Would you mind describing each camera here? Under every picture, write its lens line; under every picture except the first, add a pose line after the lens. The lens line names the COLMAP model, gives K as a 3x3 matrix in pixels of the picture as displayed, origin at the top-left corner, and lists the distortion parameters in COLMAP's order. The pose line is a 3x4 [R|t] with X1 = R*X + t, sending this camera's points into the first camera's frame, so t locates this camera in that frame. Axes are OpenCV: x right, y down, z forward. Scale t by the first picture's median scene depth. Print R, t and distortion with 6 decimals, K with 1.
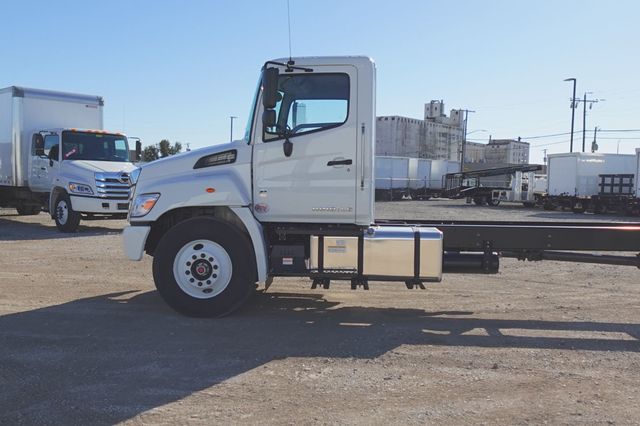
lens RADIAL K [[601.4, 0, 320.0], [0, 601.4, 213.0], [0, 0, 1]] dist [-0.003185, 0.009141]
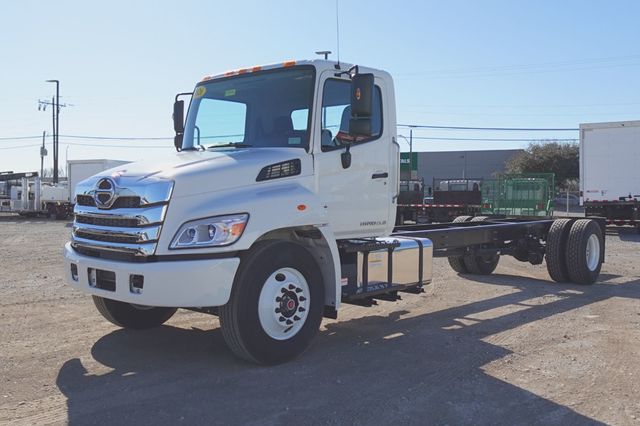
lens RADIAL K [[641.4, 0, 320.0], [0, 641.4, 213.0], [0, 0, 1]] dist [0.003077, 0.011251]
pose [[0.628845, -0.035769, 0.776707, -0.814594], [0.046423, 0.998886, 0.008415, -0.034445], [-0.776143, 0.030765, 0.629806, 0.396844]]
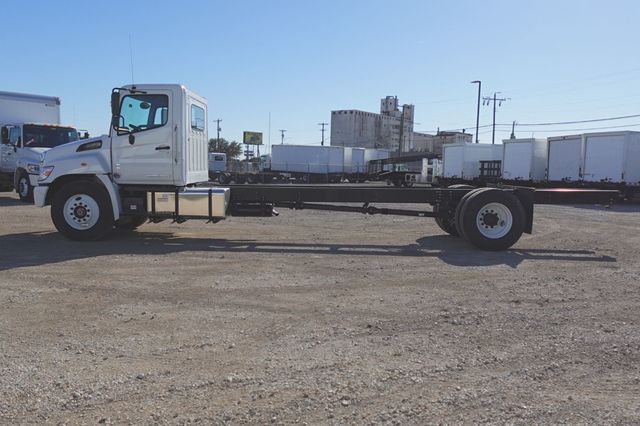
lens RADIAL K [[540.9, 0, 320.0], [0, 540.9, 213.0], [0, 0, 1]] dist [-0.000203, 0.002271]
pose [[0.998680, -0.003058, 0.051270, 0.377439], [0.001531, 0.999555, 0.029802, 0.050764], [-0.051339, -0.029685, 0.998240, -0.515723]]
